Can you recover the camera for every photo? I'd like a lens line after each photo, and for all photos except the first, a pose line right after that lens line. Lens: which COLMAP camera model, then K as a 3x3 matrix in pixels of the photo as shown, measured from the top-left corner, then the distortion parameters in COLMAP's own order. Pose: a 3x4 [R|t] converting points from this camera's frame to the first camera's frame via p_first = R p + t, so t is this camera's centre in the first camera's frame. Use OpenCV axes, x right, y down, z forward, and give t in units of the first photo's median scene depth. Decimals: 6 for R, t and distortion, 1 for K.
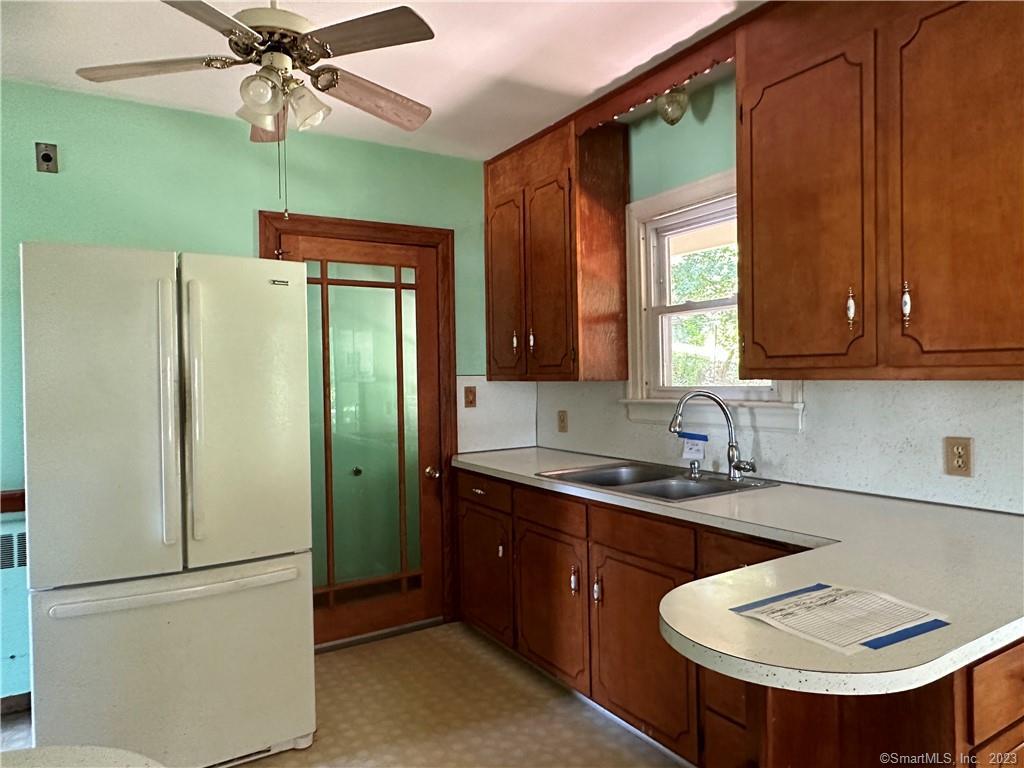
lens RADIAL K [[667.2, 0, 511.7], [0, 667.2, 383.6], [0, 0, 1]] dist [-0.000727, -0.000806]
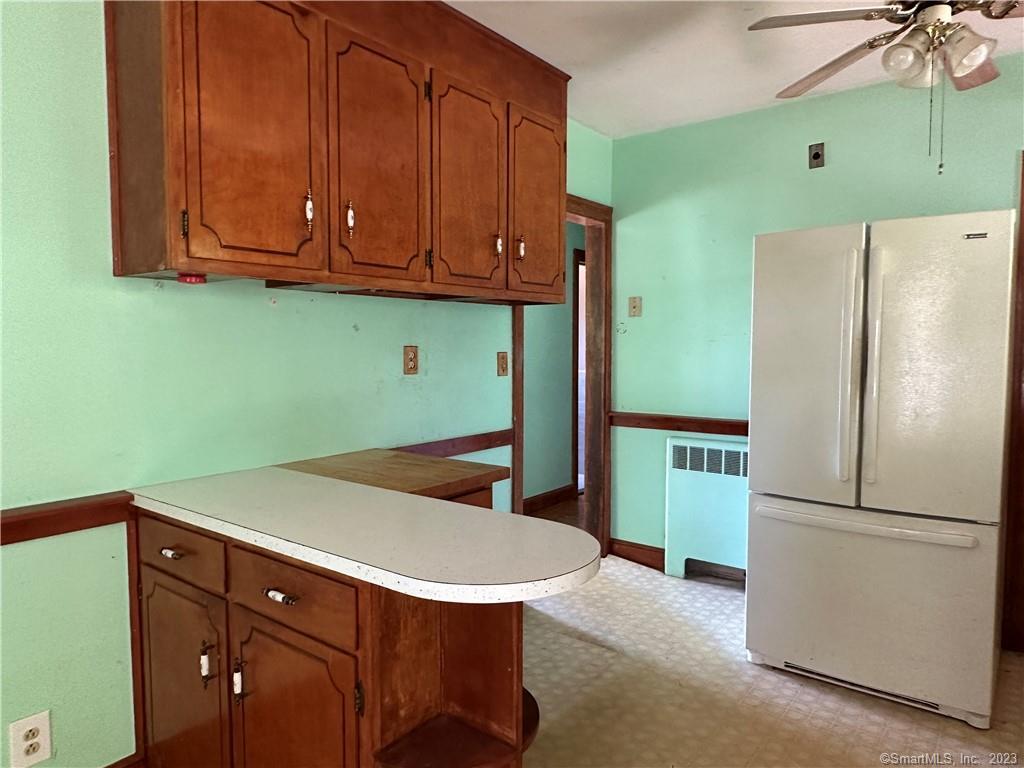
lens RADIAL K [[667.2, 0, 512.6], [0, 667.2, 384.3], [0, 0, 1]] dist [-0.000727, -0.000806]
pose [[0.349695, 0.070208, -0.934229, 0.272362], [-0.015009, 0.997480, 0.069343, 0.002324], [0.936743, -0.010227, 0.349868, 0.045806]]
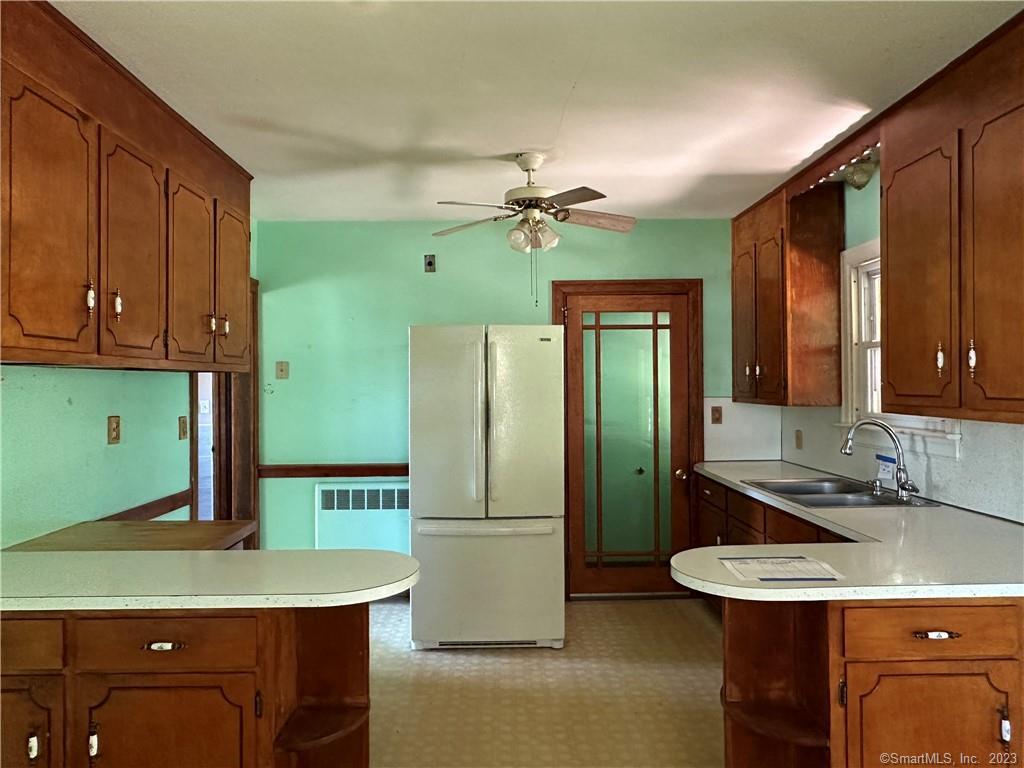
lens RADIAL K [[667.2, 0, 510.8], [0, 667.2, 383.4], [0, 0, 1]] dist [-0.000727, -0.000806]
pose [[0.857829, 0.009354, -0.513850, 0.319453], [-0.013372, 0.999902, -0.004121, -0.036712], [0.513762, 0.010406, 0.857870, -0.305652]]
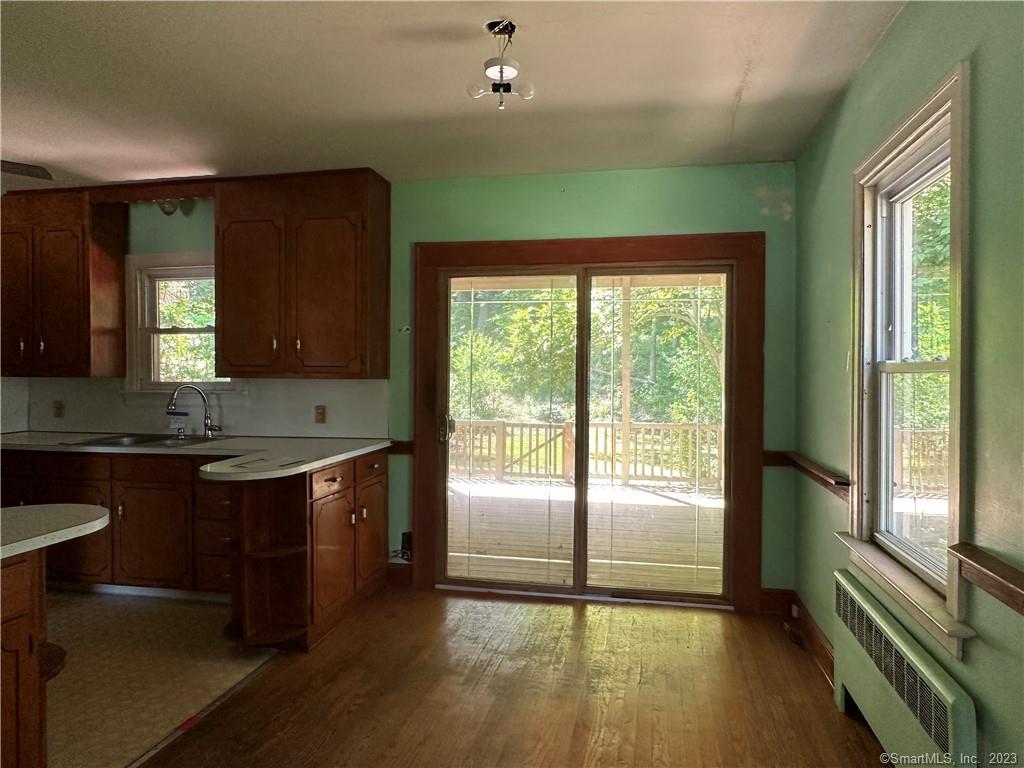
lens RADIAL K [[667.2, 0, 513.6], [0, 667.2, 381.6], [0, 0, 1]] dist [-0.000727, -0.000806]
pose [[0.684073, 0.009726, 0.729349, -0.346470], [-0.005946, 0.999952, -0.007757, 0.011821], [-0.729389, 0.000970, 0.684098, -0.674305]]
